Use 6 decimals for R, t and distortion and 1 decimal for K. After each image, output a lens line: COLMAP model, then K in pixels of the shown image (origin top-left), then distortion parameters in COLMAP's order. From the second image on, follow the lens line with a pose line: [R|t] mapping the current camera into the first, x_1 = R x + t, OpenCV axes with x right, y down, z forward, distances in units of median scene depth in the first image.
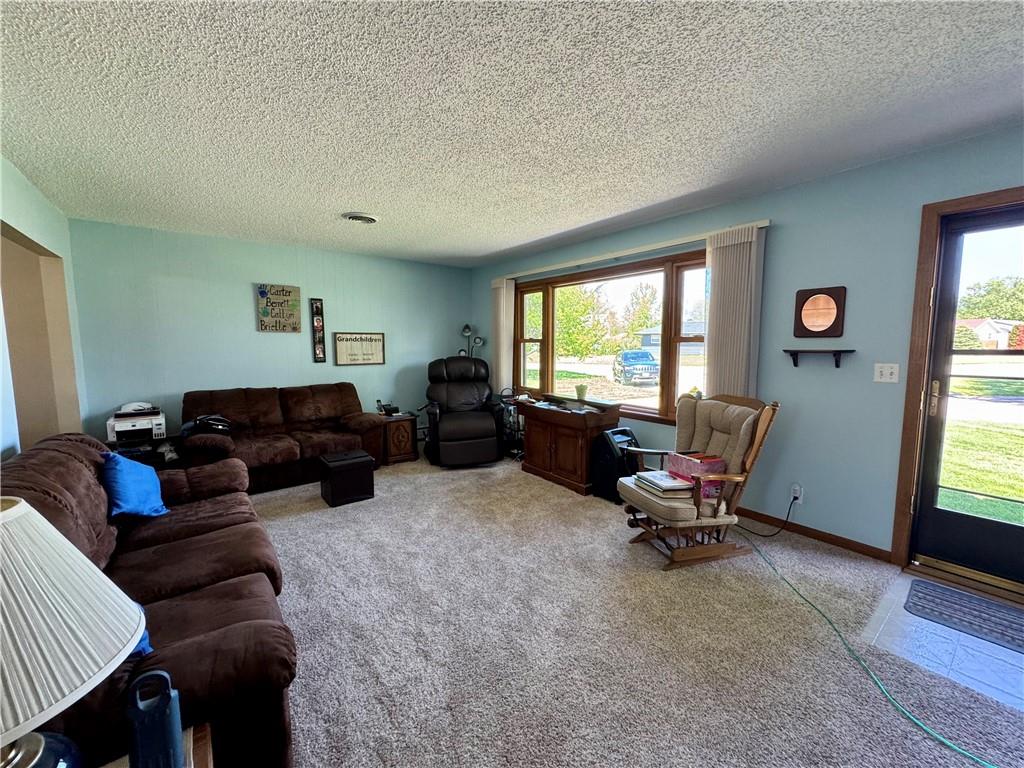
lens RADIAL K [[408.0, 0, 507.5], [0, 408.0, 385.0], [0, 0, 1]] dist [0.002317, 0.000221]
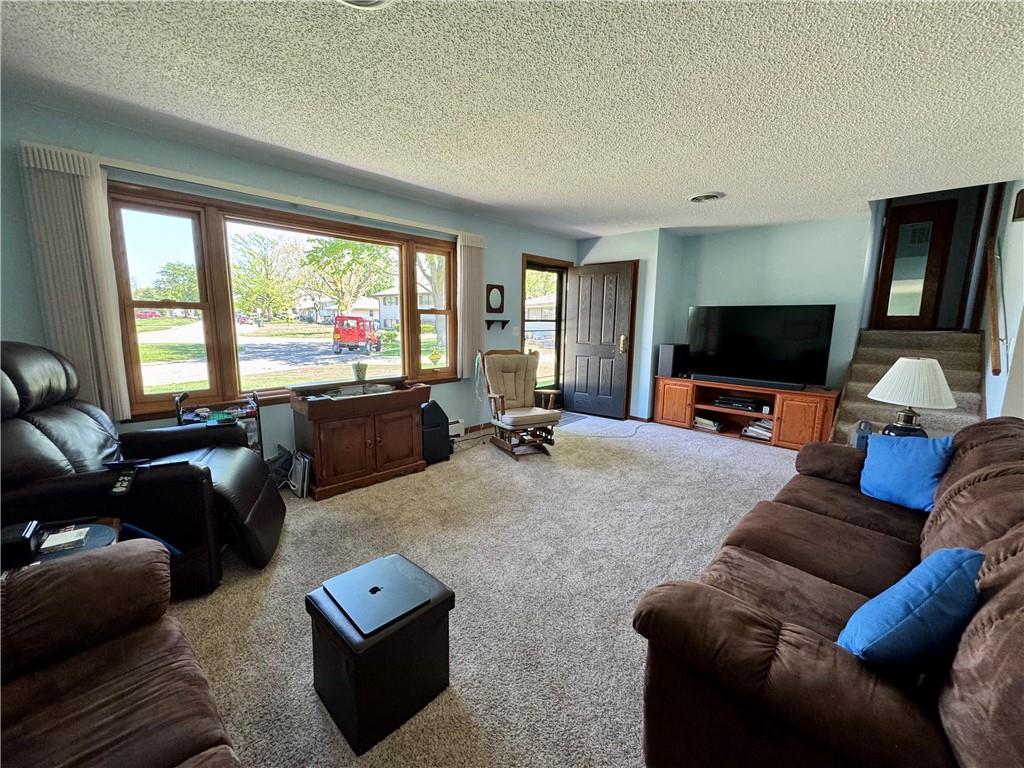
lens RADIAL K [[408.0, 0, 507.3], [0, 408.0, 382.2], [0, 0, 1]] dist [0.002317, 0.000221]
pose [[-0.133263, -0.158003, 0.978405, -0.802829], [0.084031, 0.981854, 0.170005, -0.092714], [-0.987512, 0.104871, -0.117567, 0.938163]]
